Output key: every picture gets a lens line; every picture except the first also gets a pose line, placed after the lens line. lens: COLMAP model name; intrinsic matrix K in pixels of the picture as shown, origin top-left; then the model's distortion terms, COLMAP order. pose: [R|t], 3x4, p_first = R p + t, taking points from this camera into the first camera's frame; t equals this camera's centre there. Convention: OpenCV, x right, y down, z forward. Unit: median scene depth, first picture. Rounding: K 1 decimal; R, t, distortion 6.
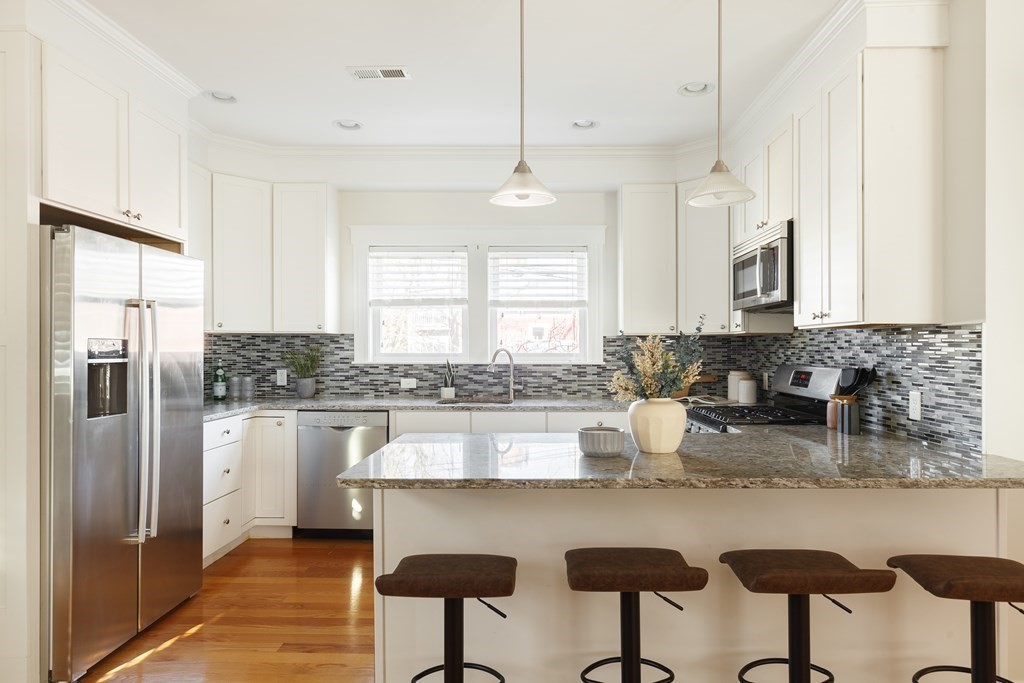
lens RADIAL K [[602.3, 0, 519.7], [0, 602.3, 348.1], [0, 0, 1]] dist [0.003154, -0.001636]
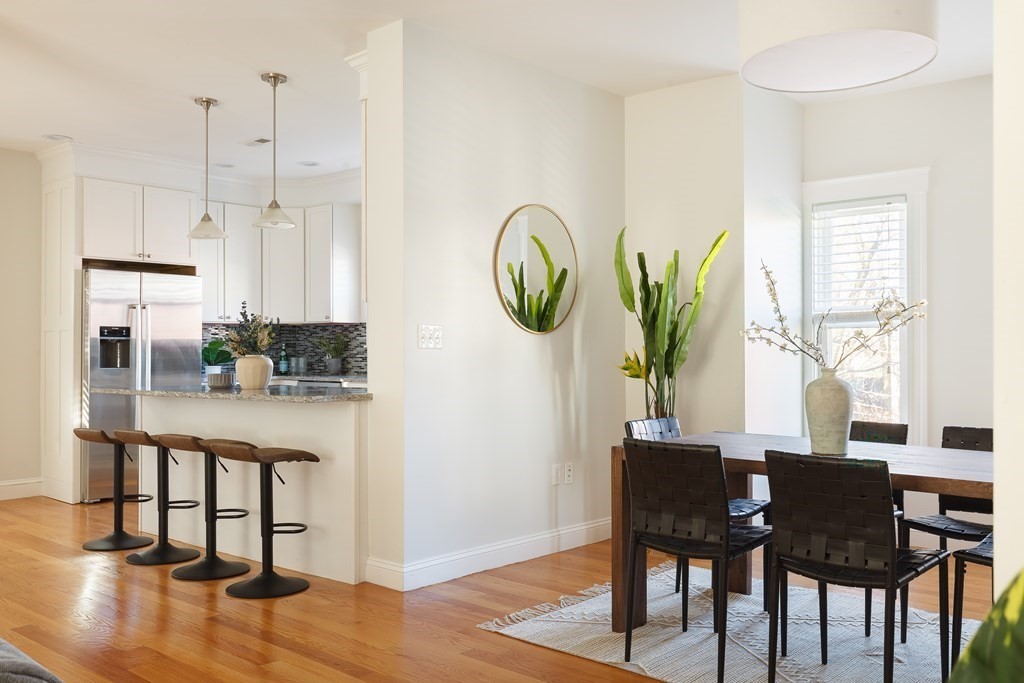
lens RADIAL K [[897.6, 0, 511.8], [0, 897.6, 347.2], [0, 0, 1]] dist [0.015404, 0.012642]
pose [[0.762530, -0.007674, -0.646907, 1.182045], [0.003599, 0.999964, -0.007619, 0.043033], [0.646943, 0.003482, 0.762531, -0.189080]]
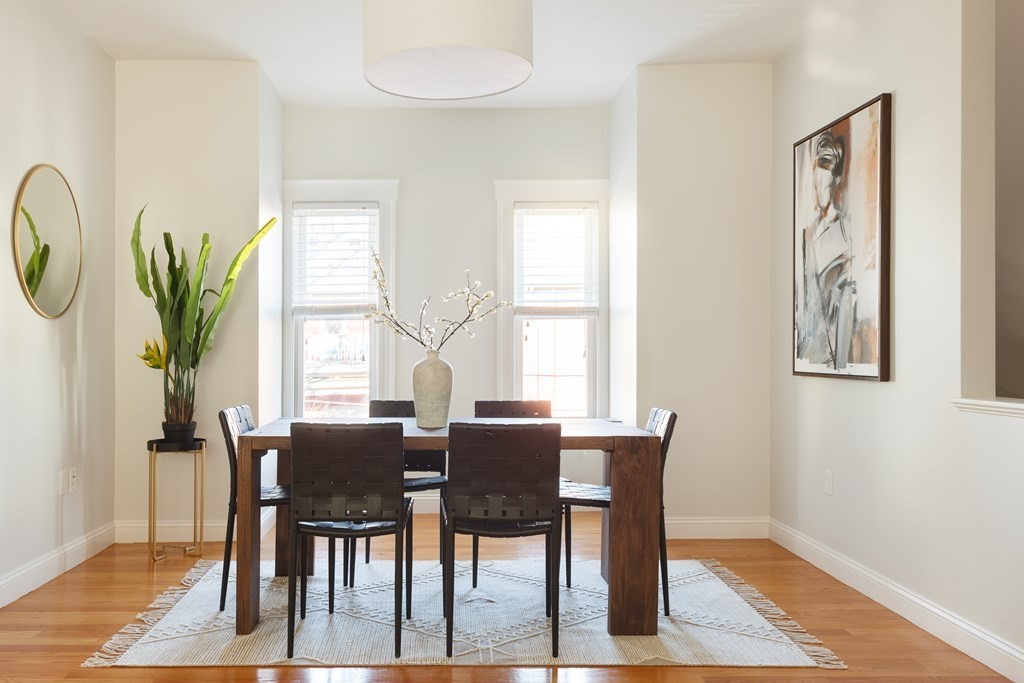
lens RADIAL K [[881.2, 0, 453.2], [0, 881.2, 352.8], [0, 0, 1]] dist [0.017638, -0.006587]
pose [[0.999532, -0.011120, 0.028507, 0.870657], [0.011078, 0.999937, 0.001615, 0.058208], [-0.028523, -0.001298, 0.999592, -0.261970]]
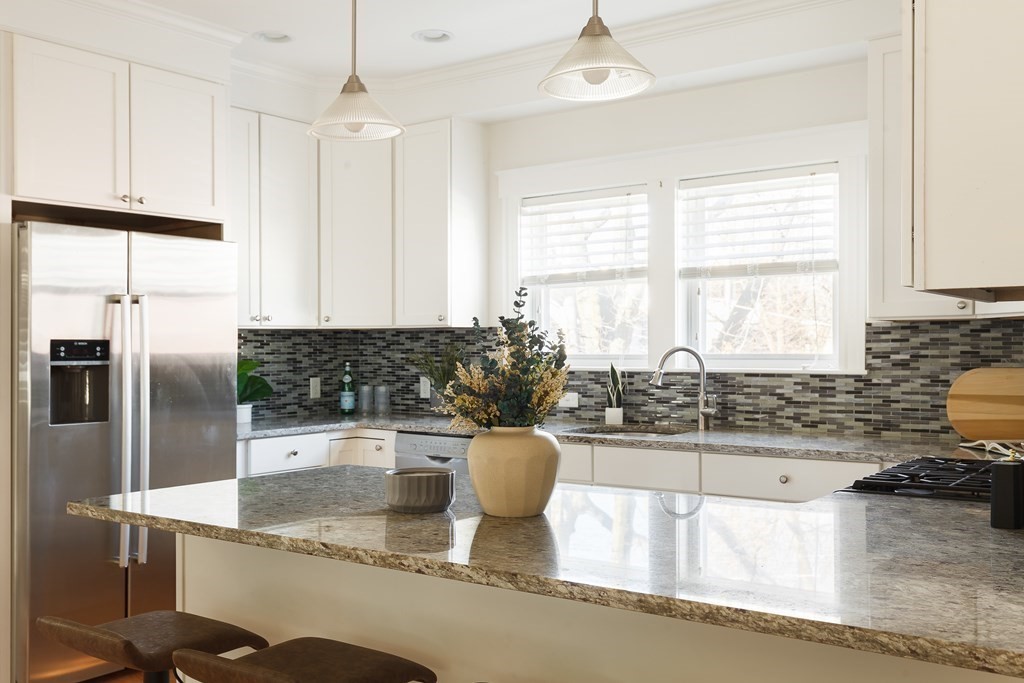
lens RADIAL K [[972.6, 0, 512.4], [0, 972.6, 349.6], [0, 0, 1]] dist [0.008477, 0.000000]
pose [[0.811719, -0.003855, -0.584036, 0.417133], [0.005644, 0.999983, 0.001244, 0.001406], [0.584021, -0.004306, 0.811727, 0.101510]]
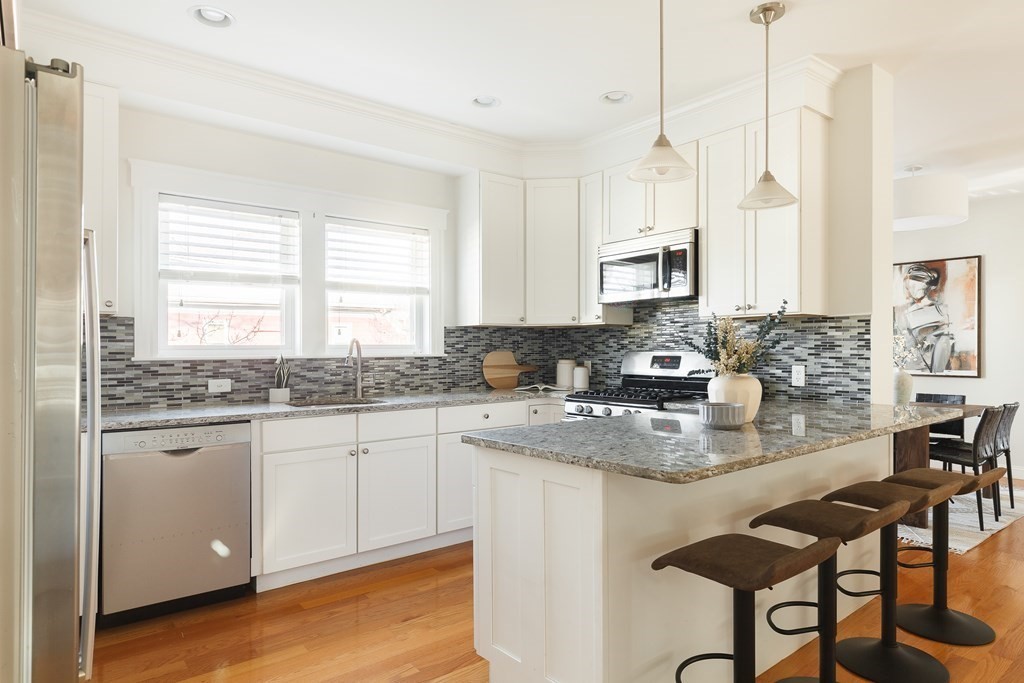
lens RADIAL K [[611.9, 0, 516.0], [0, 611.9, 352.0], [0, 0, 1]] dist [0.002028, -0.000353]
pose [[0.768046, -0.009122, 0.640330, -0.413097], [0.007886, 0.999957, 0.004786, 0.017161], [-0.640346, 0.001374, 0.768085, 0.198403]]
